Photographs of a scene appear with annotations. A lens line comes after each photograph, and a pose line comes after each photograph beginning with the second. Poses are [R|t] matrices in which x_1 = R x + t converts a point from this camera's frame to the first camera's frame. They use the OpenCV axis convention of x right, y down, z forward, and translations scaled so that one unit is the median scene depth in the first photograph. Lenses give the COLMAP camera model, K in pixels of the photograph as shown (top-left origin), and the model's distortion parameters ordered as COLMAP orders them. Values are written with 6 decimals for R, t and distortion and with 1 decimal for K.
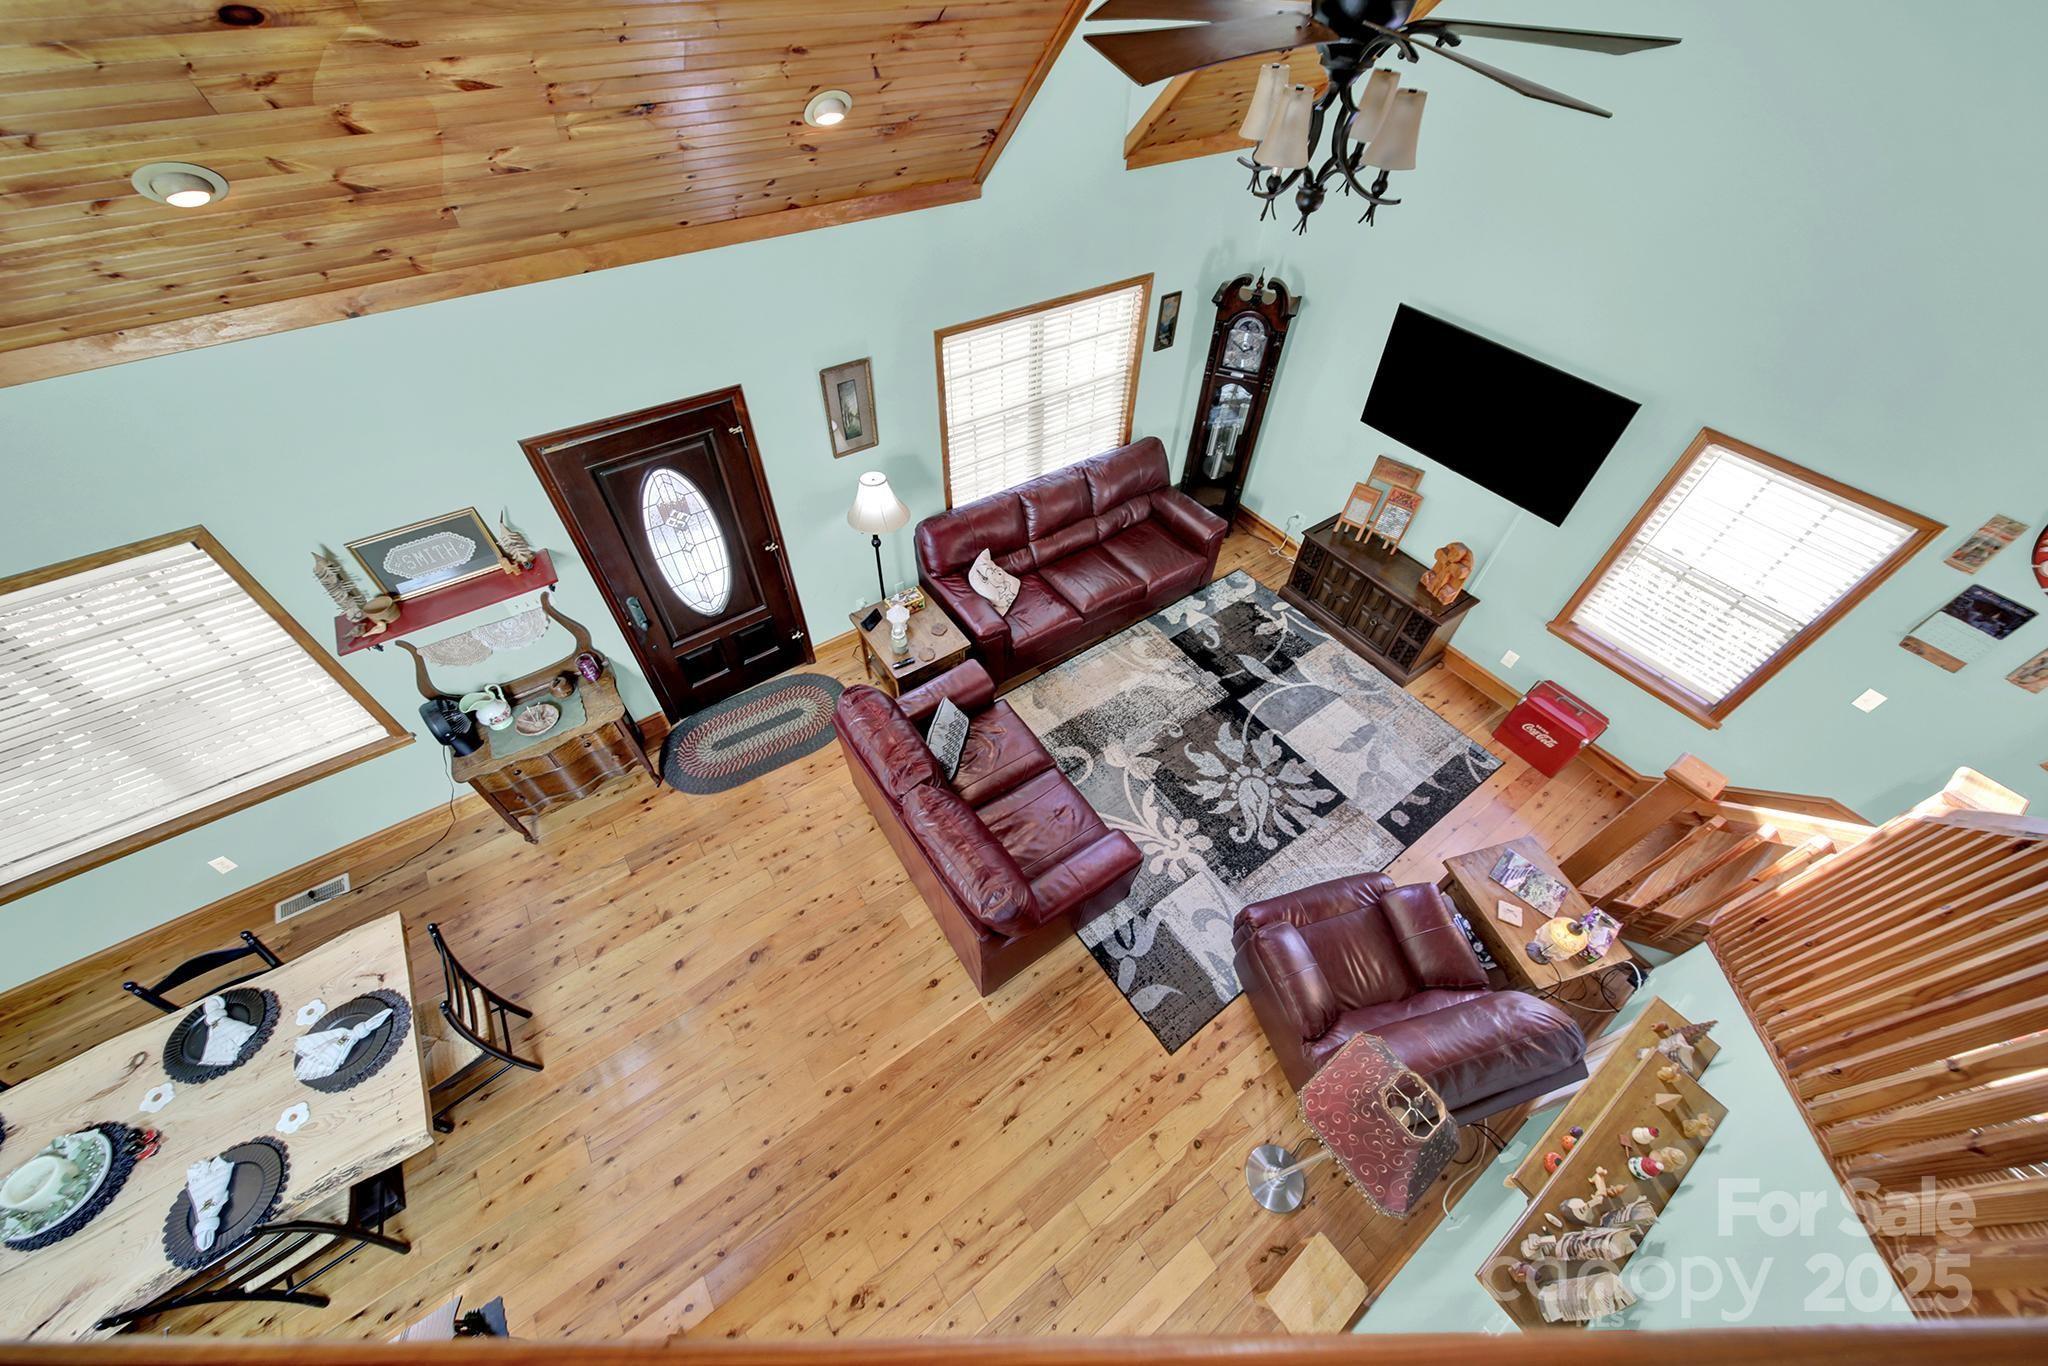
lens RADIAL K [[729.7, 0, 1019.0], [0, 729.7, 674.8], [0, 0, 1]] dist [0.000243, -0.002101]
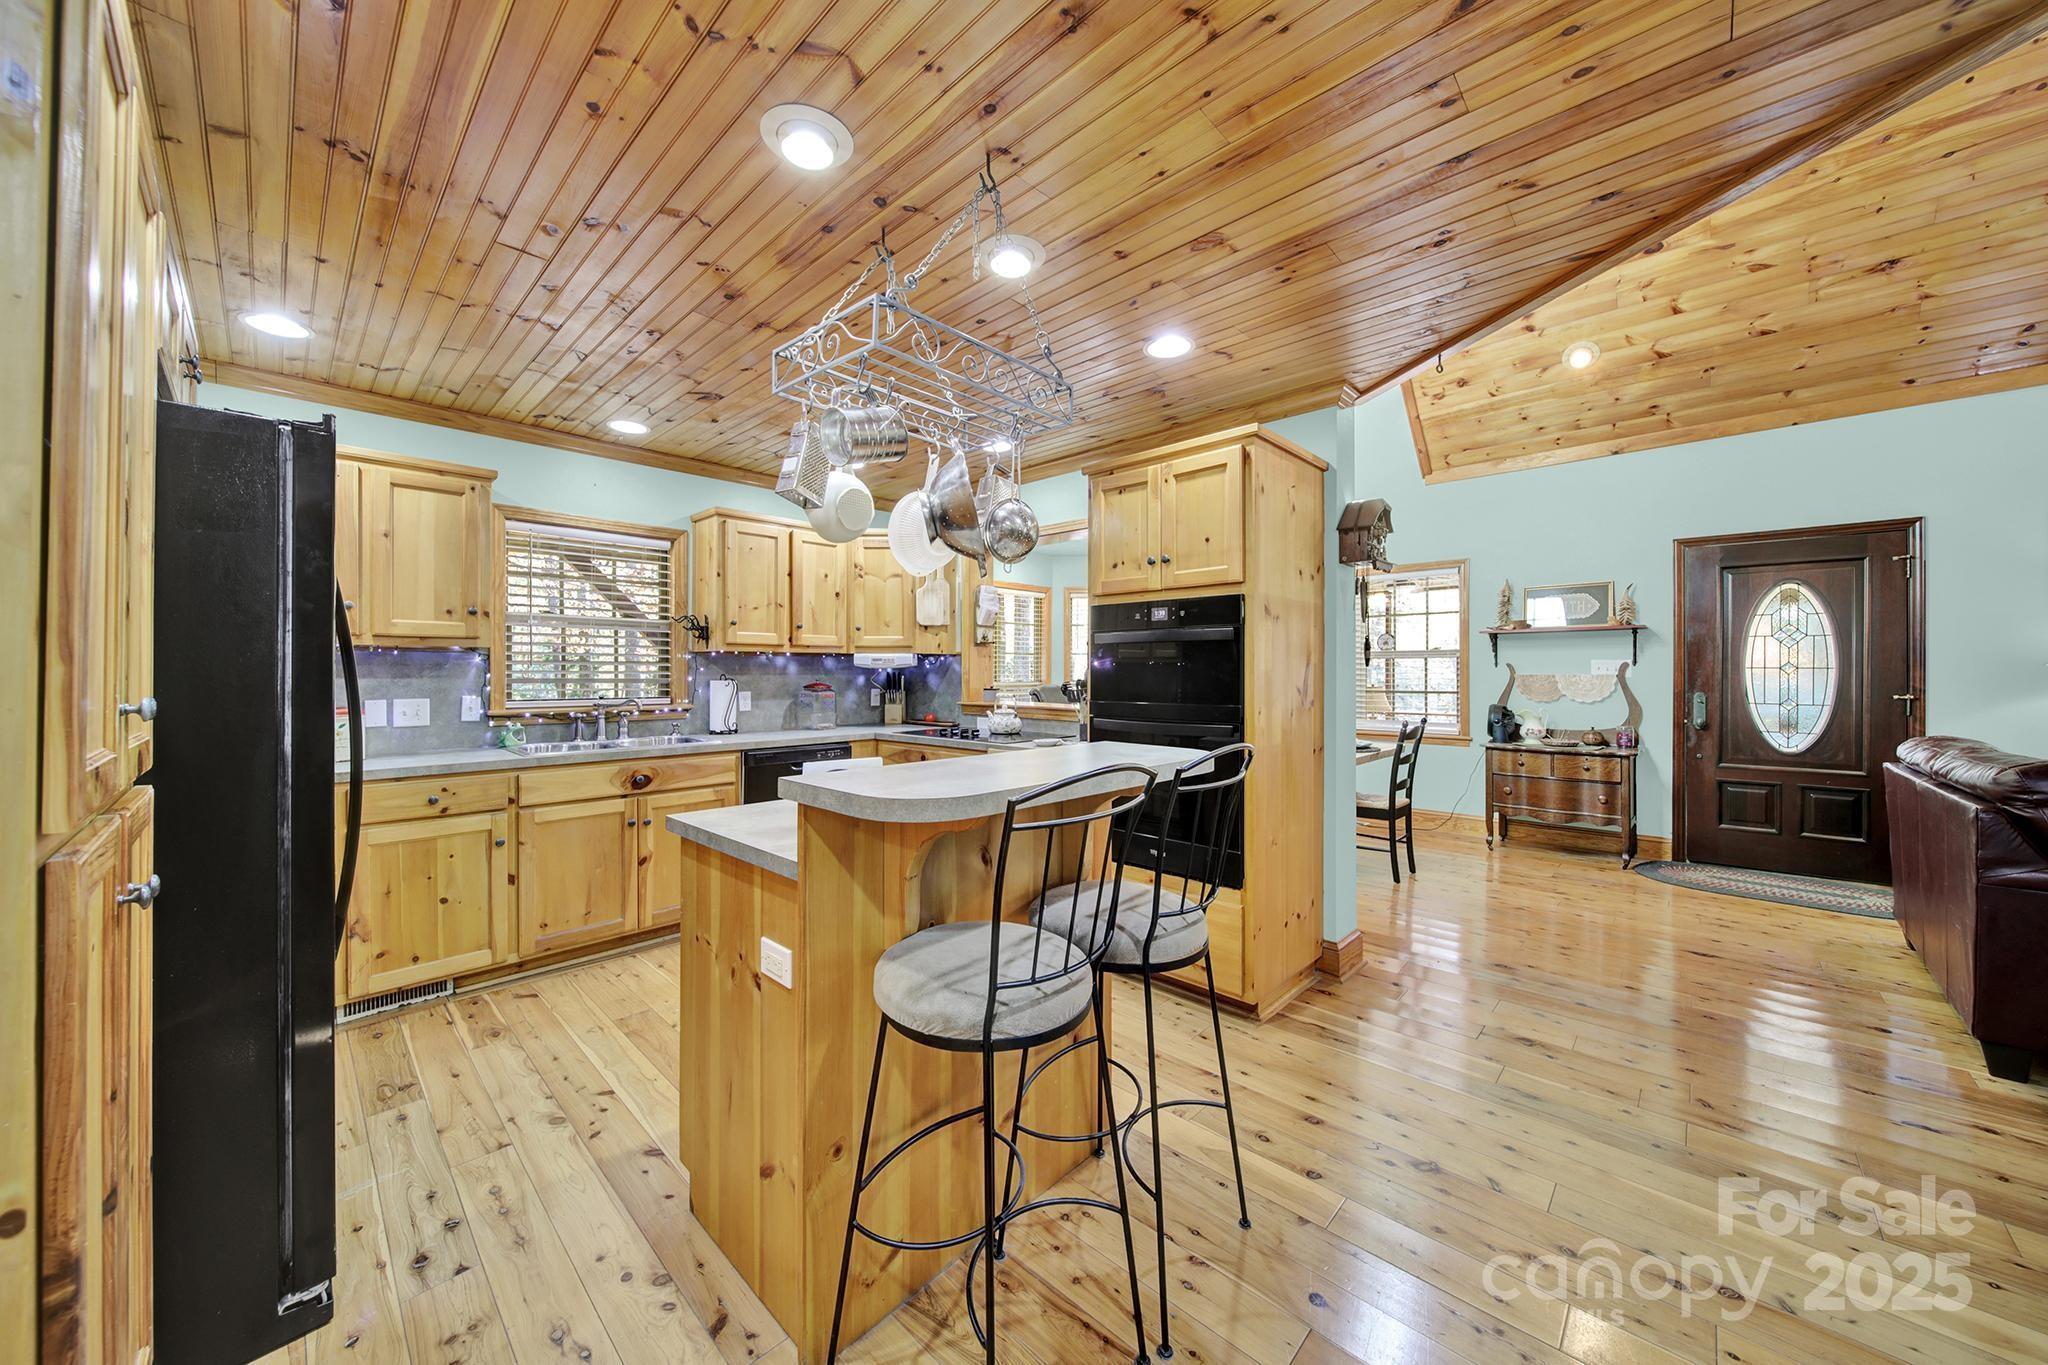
lens RADIAL K [[716.3, 0, 1023.3], [0, 716.3, 670.2], [0, 0, 1]] dist [0.001257, -0.002024]
pose [[0.204508, -0.022081, -0.978616, 0.339553], [-0.727589, 0.665361, -0.167062, 0.822482], [0.654821, 0.746195, 0.120006, 0.157442]]
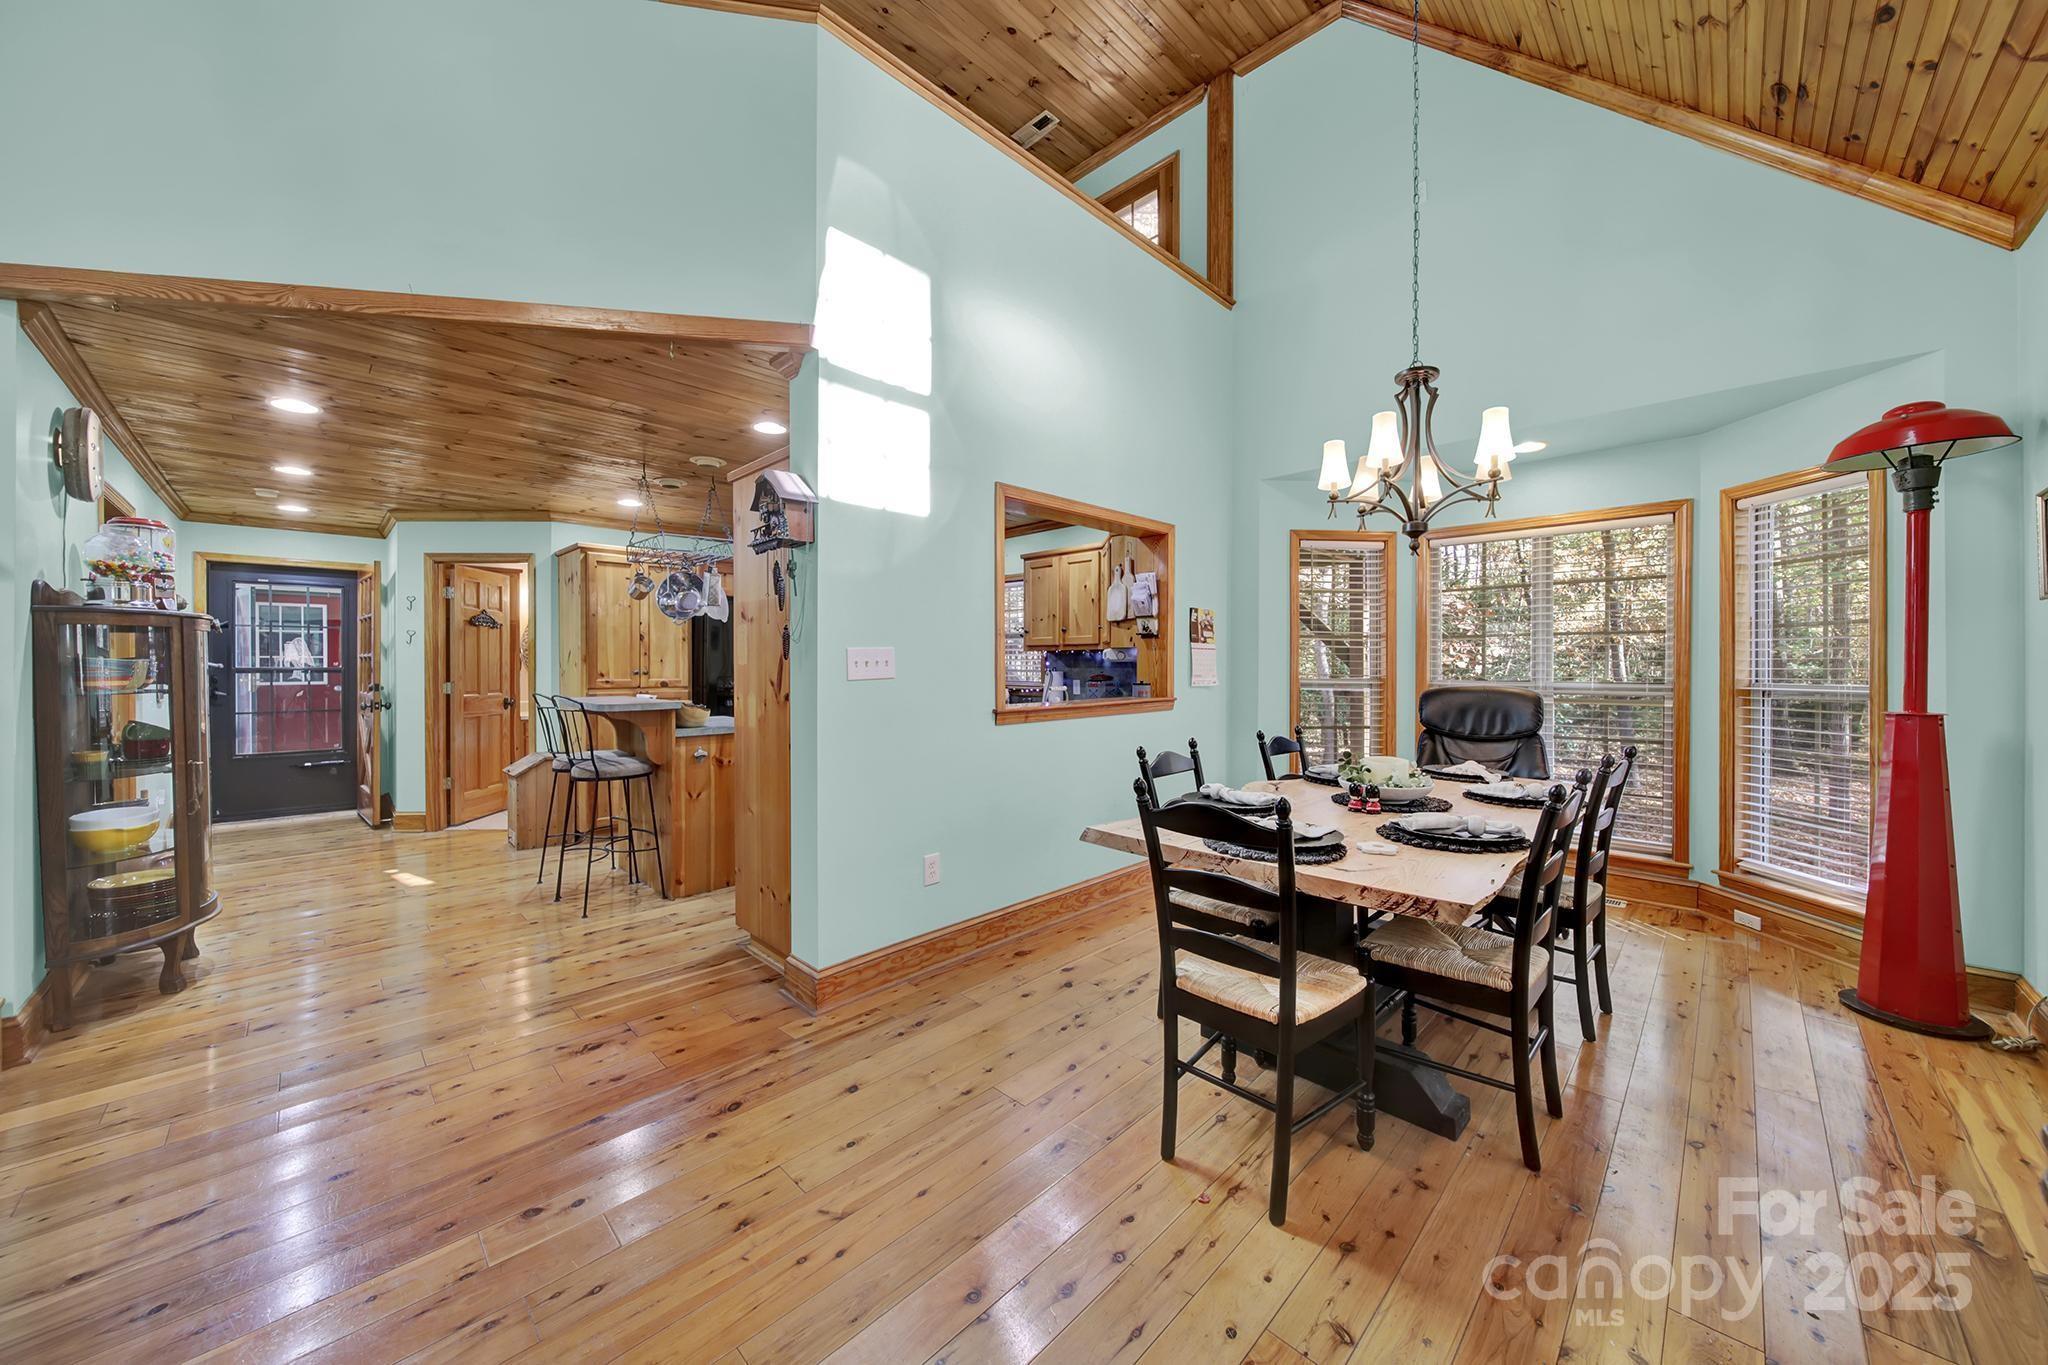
lens RADIAL K [[718.7, 0, 1019.8], [0, 718.7, 668.9], [0, 0, 1]] dist [-0.001801, -0.000378]
pose [[-0.983573, -0.020917, -0.179293, -0.389120], [-0.147896, 0.662844, 0.734006, -0.047041], [0.103490, 0.748465, -0.655049, 0.915983]]
